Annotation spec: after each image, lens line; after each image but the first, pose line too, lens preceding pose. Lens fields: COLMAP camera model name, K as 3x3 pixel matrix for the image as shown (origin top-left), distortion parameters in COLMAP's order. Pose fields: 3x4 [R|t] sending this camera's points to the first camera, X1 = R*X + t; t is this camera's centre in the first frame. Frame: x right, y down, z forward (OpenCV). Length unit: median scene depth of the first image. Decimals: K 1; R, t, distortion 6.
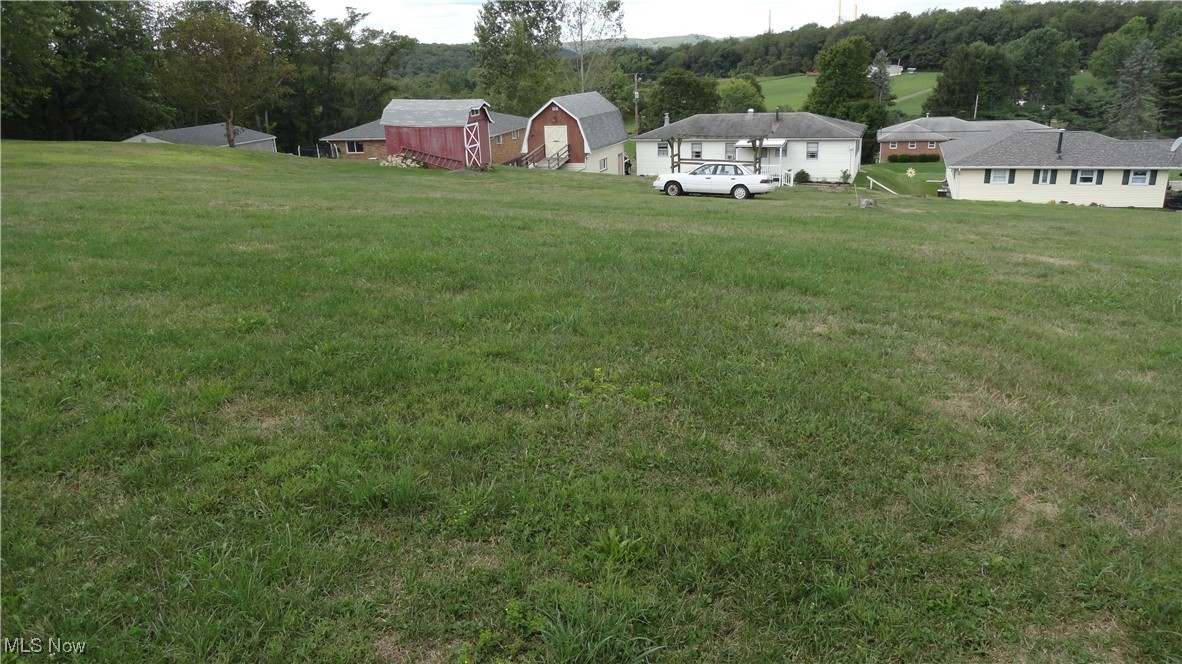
lens RADIAL K [[810.3, 0, 591.0], [0, 810.3, 332.0], [0, 0, 1]] dist [-0.008951, -0.003215]
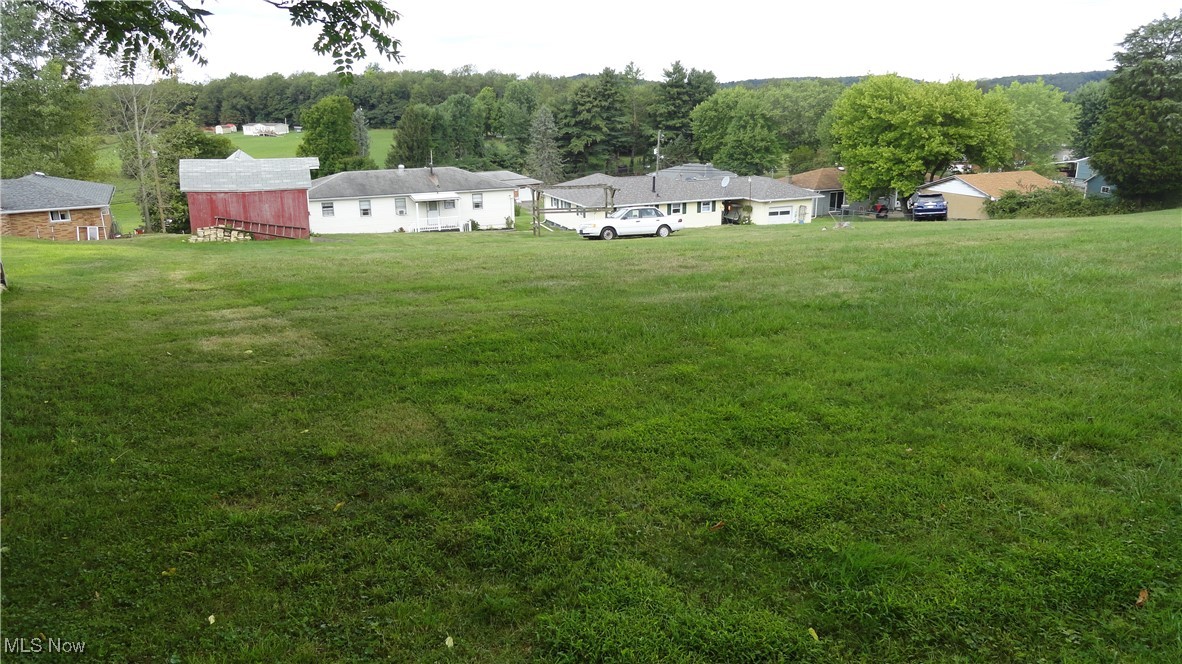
lens RADIAL K [[802.6, 0, 593.7], [0, 802.6, 337.0], [0, 0, 1]] dist [-0.002016, 0.003333]
pose [[0.721167, -0.164637, 0.672914, -0.201627], [0.204348, 0.978685, 0.020446, -0.020151], [-0.661936, 0.122764, 0.739438, 0.069190]]
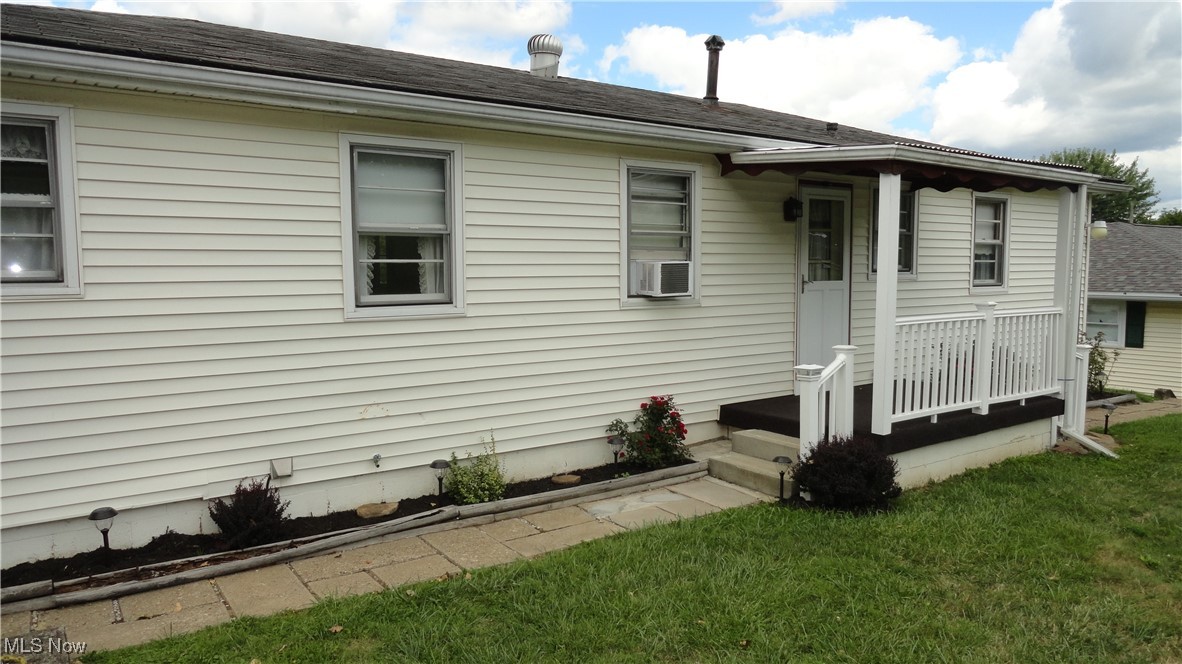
lens RADIAL K [[802.6, 0, 593.7], [0, 802.6, 337.0], [0, 0, 1]] dist [-0.002016, 0.003333]
pose [[0.553865, -0.026915, 0.832171, 0.033381], [0.249540, 0.958898, -0.135072, -0.110099], [-0.794332, 0.282472, 0.537816, 0.536831]]
